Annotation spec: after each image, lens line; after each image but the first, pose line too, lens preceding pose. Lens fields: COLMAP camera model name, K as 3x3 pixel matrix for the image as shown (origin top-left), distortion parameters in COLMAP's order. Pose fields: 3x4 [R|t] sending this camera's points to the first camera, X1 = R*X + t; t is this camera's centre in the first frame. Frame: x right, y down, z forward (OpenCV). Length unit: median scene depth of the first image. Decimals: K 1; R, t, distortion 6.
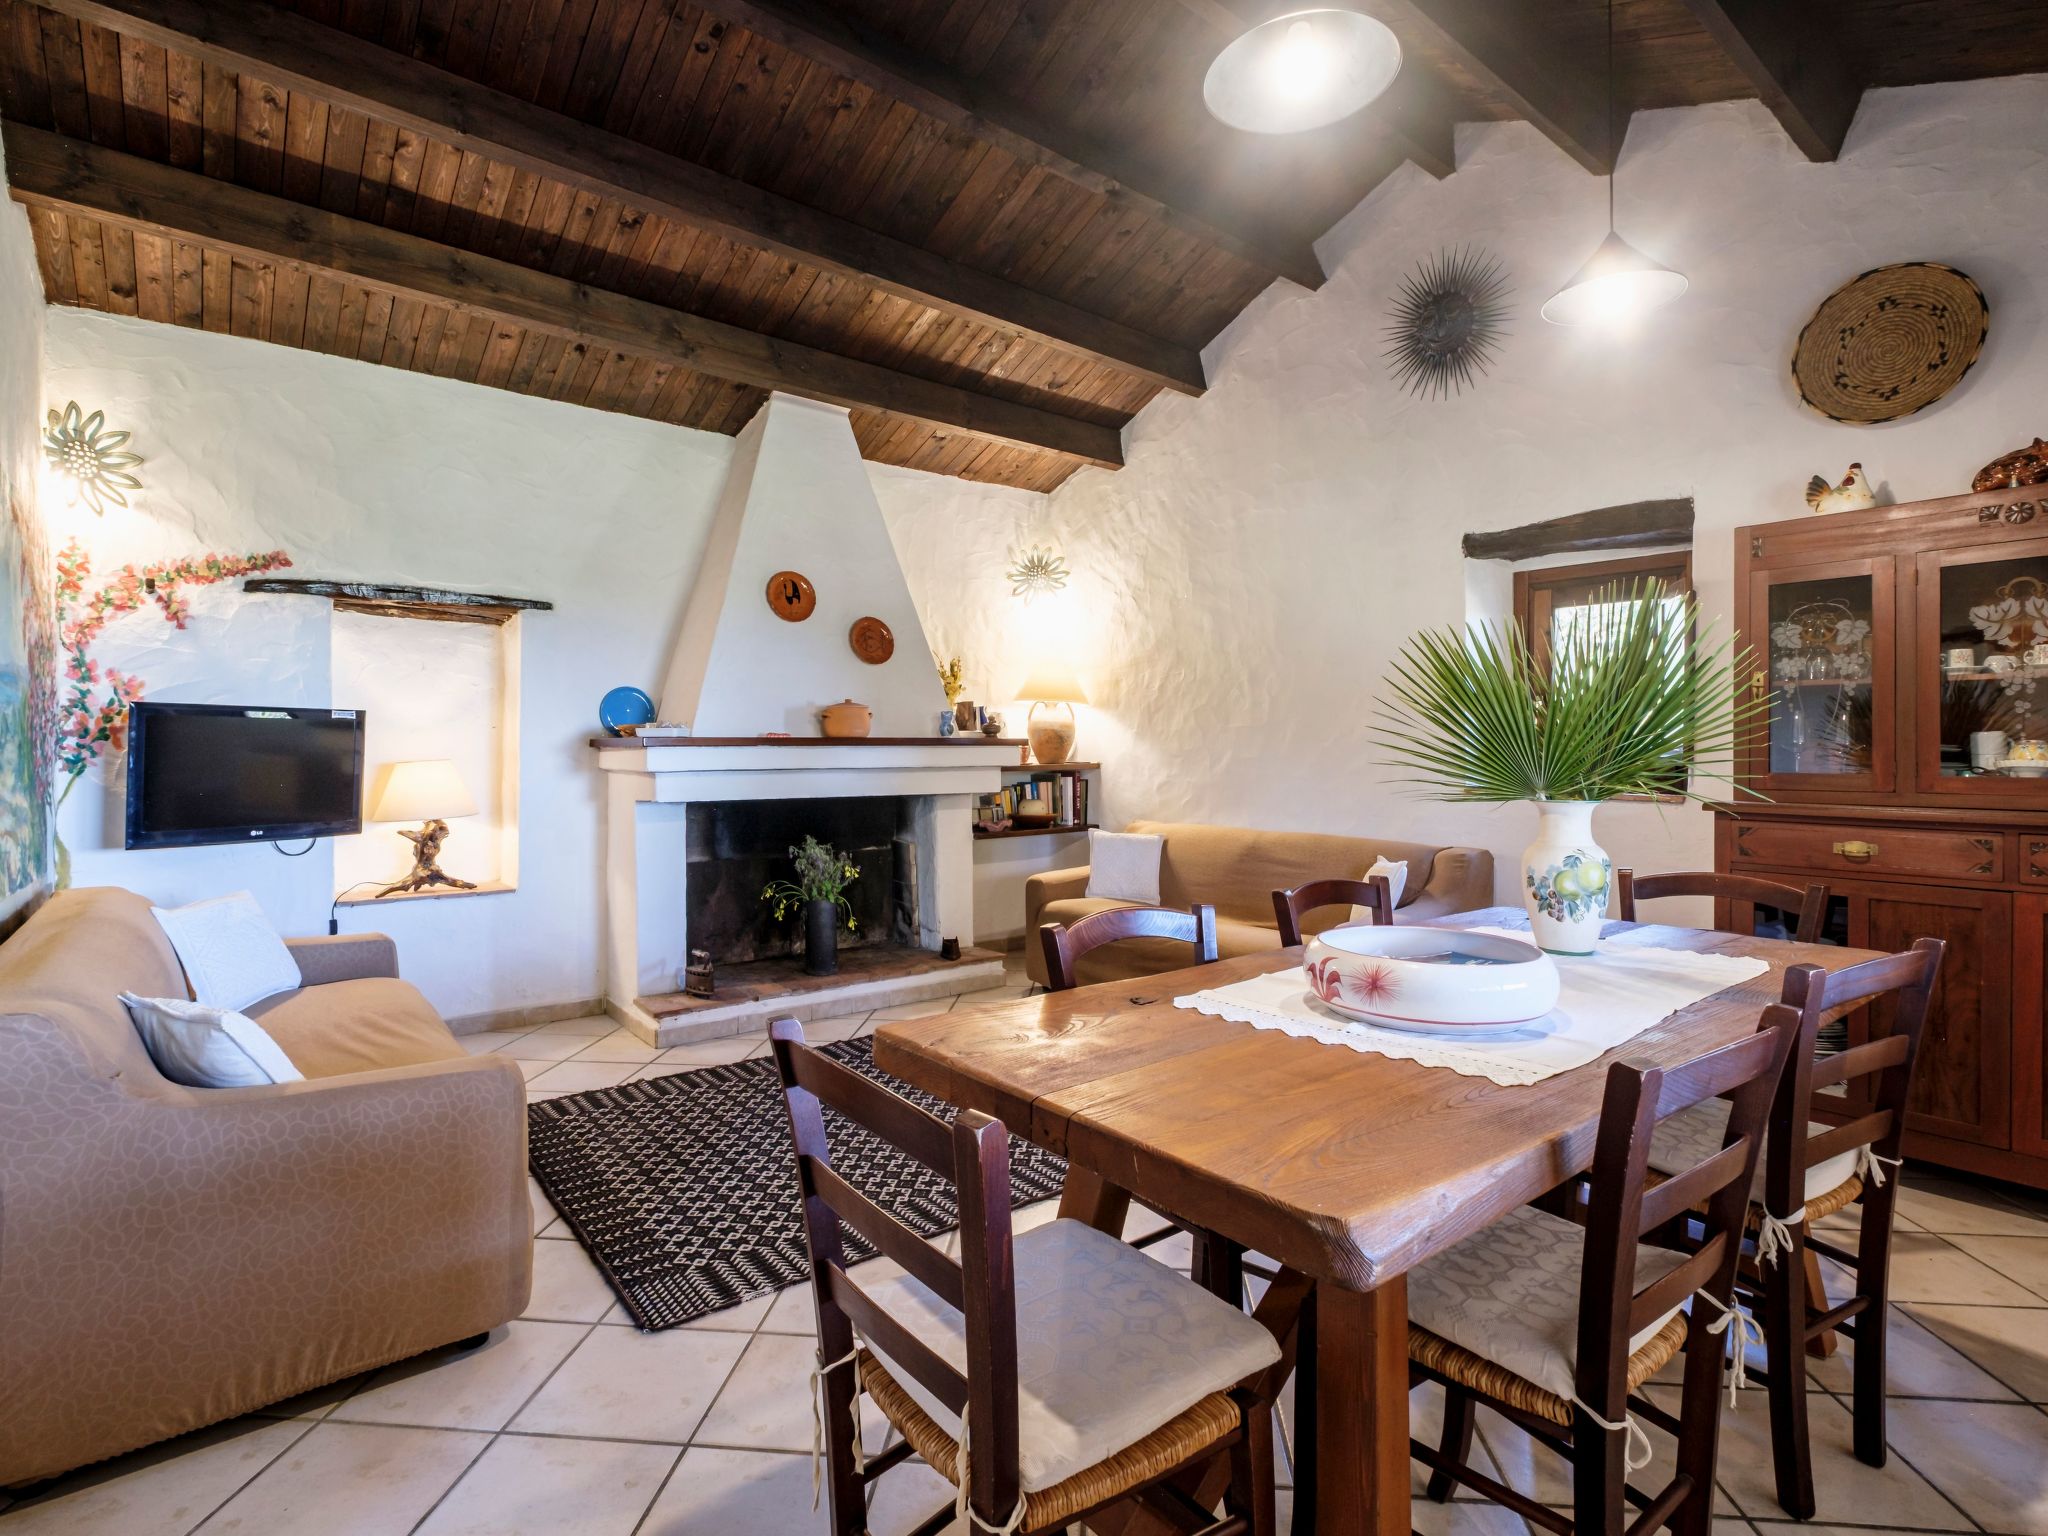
lens RADIAL K [[1067.4, 0, 1007.6], [0, 1067.4, 754.7], [0, 0, 1]] dist [-0.007362, -0.001254]
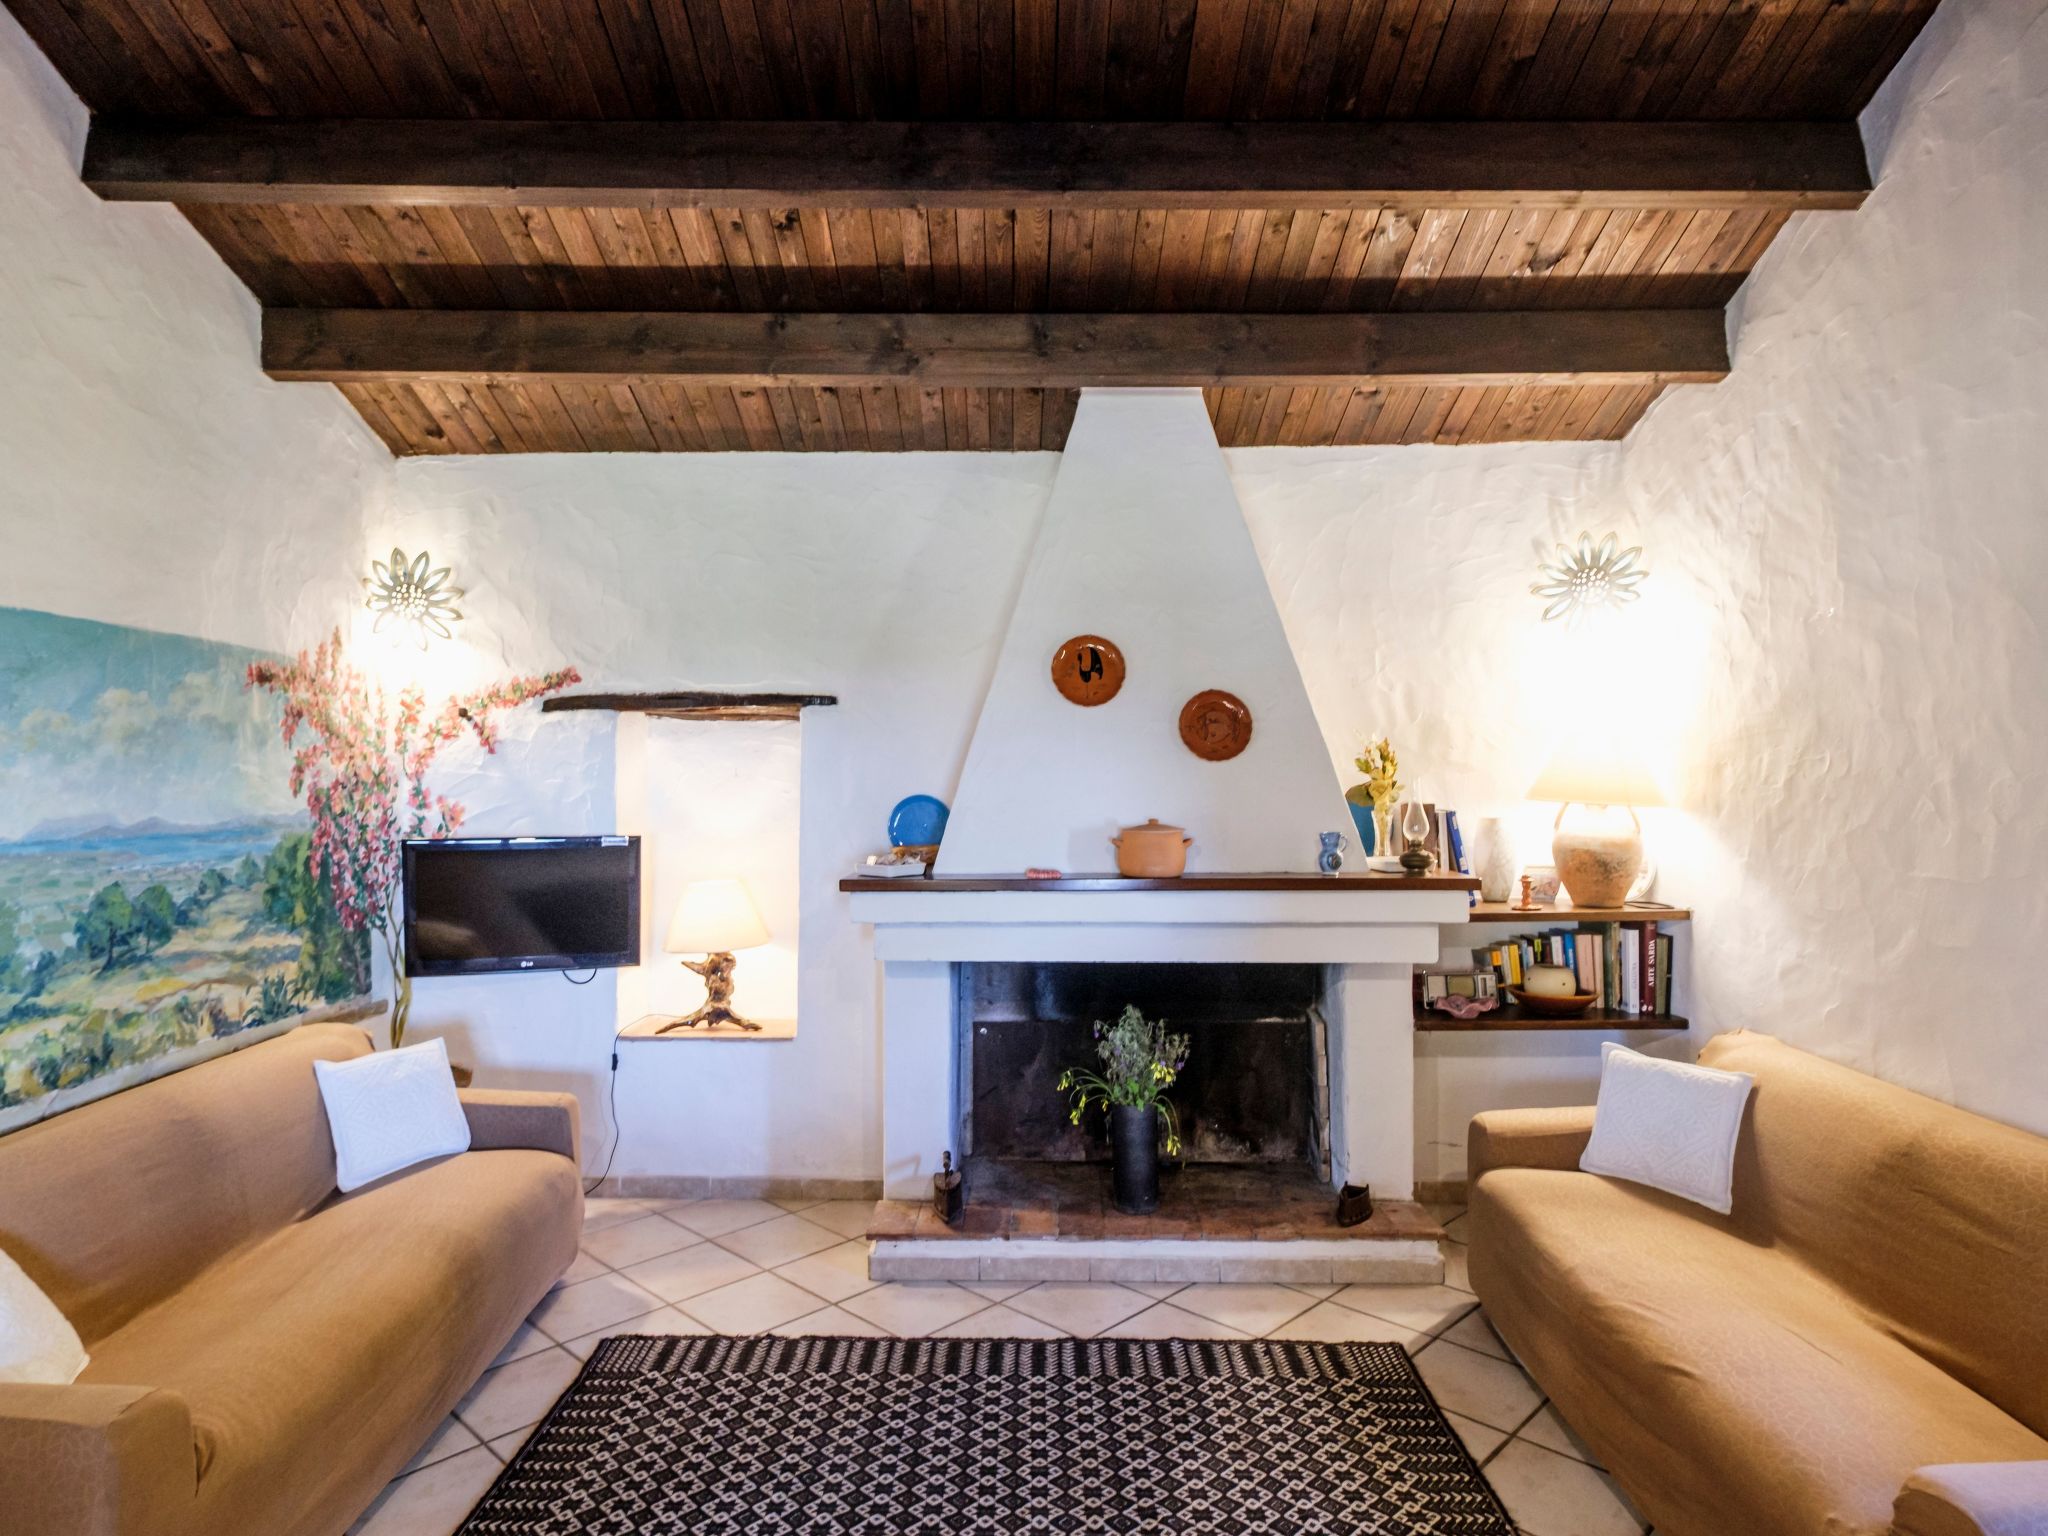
lens RADIAL K [[1219.8, 0, 968.8], [0, 1219.8, 782.1], [0, 0, 1]] dist [-0.004902, 0.001461]
pose [[0.762483, 0.004232, -0.646995, 0.250820], [0.002411, 0.999953, 0.009382, -0.079077], [0.647004, -0.008714, 0.762437, 0.317732]]
